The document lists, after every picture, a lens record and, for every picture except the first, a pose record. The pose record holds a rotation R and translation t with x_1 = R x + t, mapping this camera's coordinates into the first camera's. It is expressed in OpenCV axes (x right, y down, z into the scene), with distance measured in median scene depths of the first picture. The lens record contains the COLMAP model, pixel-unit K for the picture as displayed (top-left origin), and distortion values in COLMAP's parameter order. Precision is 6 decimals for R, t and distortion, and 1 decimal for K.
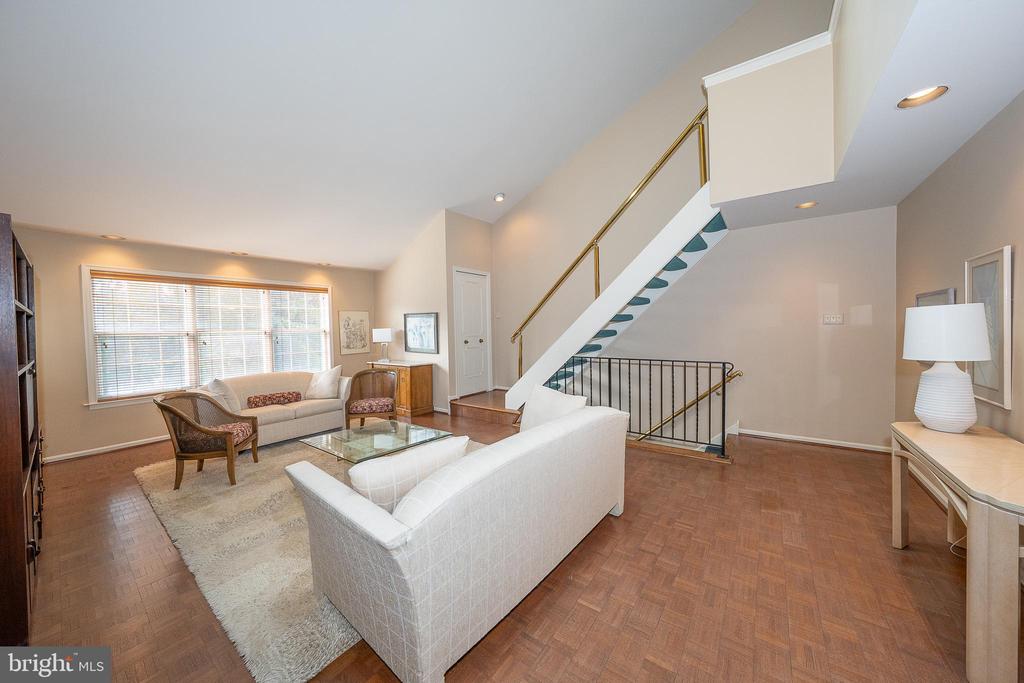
lens RADIAL K [[352.1, 0, 512.4], [0, 352.1, 340.1], [0, 0, 1]] dist [-0.020376, 0.004019]
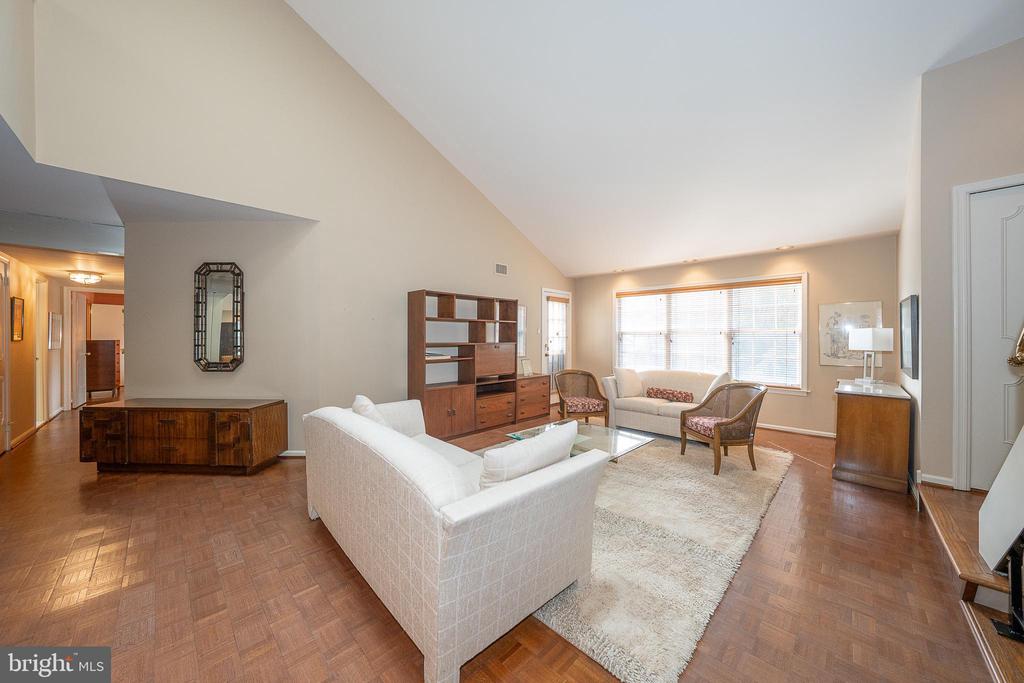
lens RADIAL K [[352.1, 0, 512.3], [0, 352.1, 337.4], [0, 0, 1]] dist [-0.020376, 0.004019]
pose [[-0.139760, 0.021148, -0.989960, 0.341950], [-0.031772, 0.999161, 0.025830, -0.014380], [0.989676, 0.035063, -0.138971, 0.515007]]
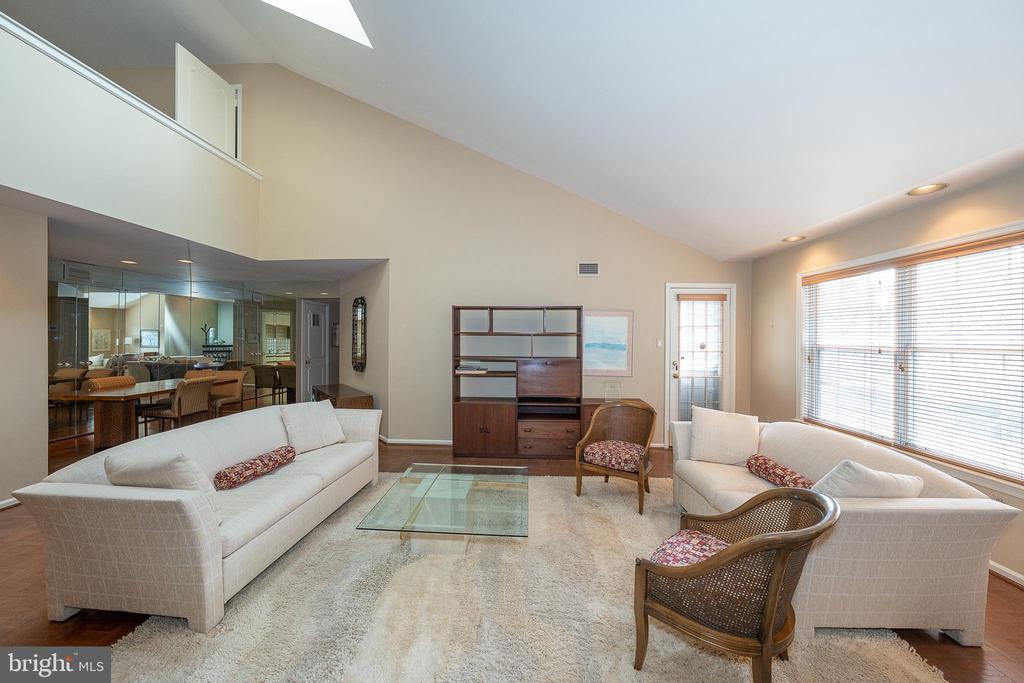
lens RADIAL K [[352.1, 0, 510.0], [0, 352.1, 338.5], [0, 0, 1]] dist [-0.020376, 0.004019]
pose [[-0.831718, 0.017278, -0.554929, -0.030748], [-0.006664, 0.999133, 0.041095, -0.049800], [0.555158, 0.037878, -0.830882, 0.924576]]
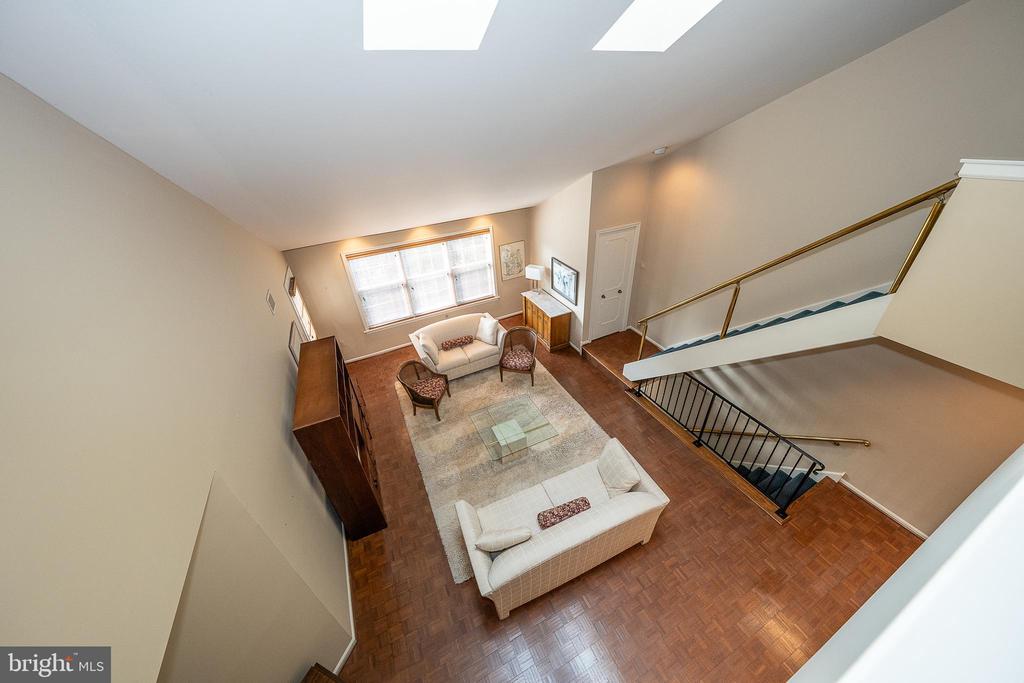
lens RADIAL K [[352.1, 0, 512.8], [0, 352.1, 341.8], [0, 0, 1]] dist [-0.020376, 0.004019]
pose [[0.886042, 0.230879, -0.402025, 0.090728], [0.020965, 0.846331, 0.532245, -0.473259], [0.463130, -0.480020, 0.745044, 0.007303]]
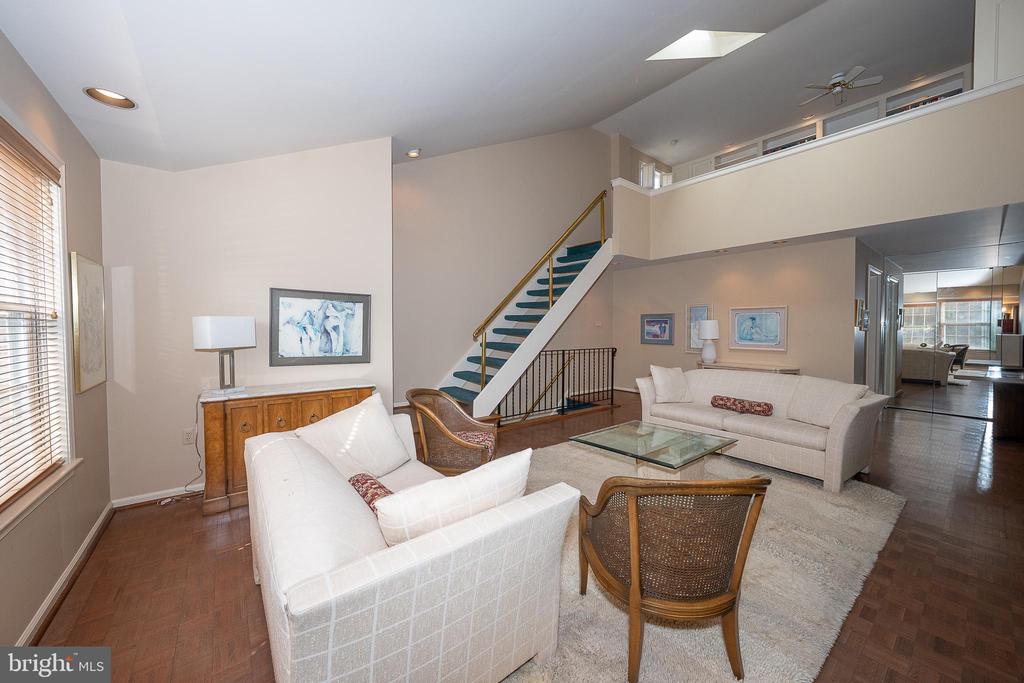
lens RADIAL K [[378.3, 0, 508.1], [0, 378.3, 337.7], [0, 0, 1]] dist [-0.000544, -0.000025]
pose [[0.270906, -0.006264, 0.962586, -0.779475], [0.026852, 0.999639, -0.001052, 0.002929], [-0.962231, 0.026132, 0.270976, 0.599607]]
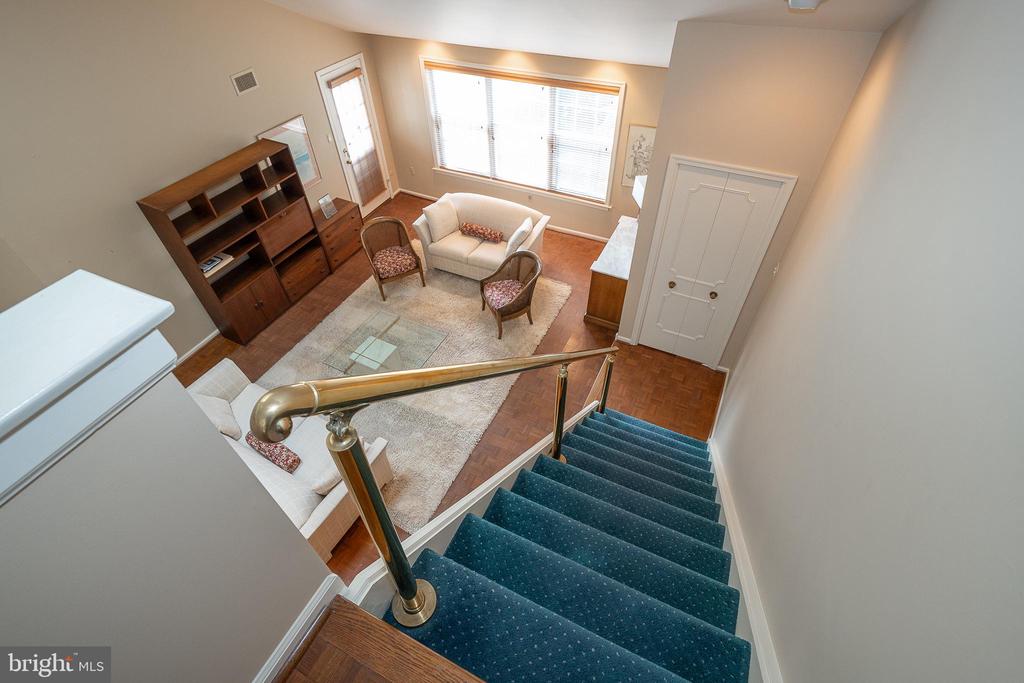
lens RADIAL K [[482.4, 0, 507.2], [0, 482.4, 337.4], [0, 0, 1]] dist [0.005860, 0.000885]
pose [[0.172787, 0.711912, -0.680680, 0.428395], [-0.008549, 0.692133, 0.721720, -0.514390], [0.984922, -0.118885, 0.125678, 0.658526]]
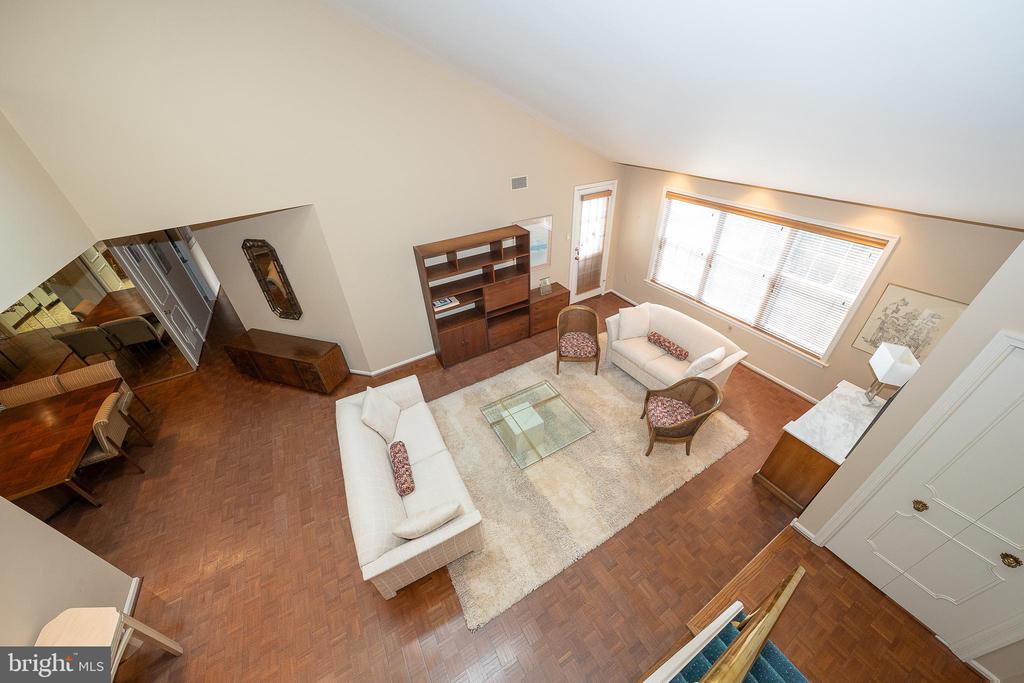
lens RADIAL K [[352.1, 0, 512.3], [0, 352.1, 338.9], [0, 0, 1]] dist [-0.020376, 0.004019]
pose [[-0.393060, 0.555065, -0.733080, 0.231546], [0.015871, 0.801225, 0.598153, -0.392656], [0.919376, 0.223475, -0.323739, 0.696759]]
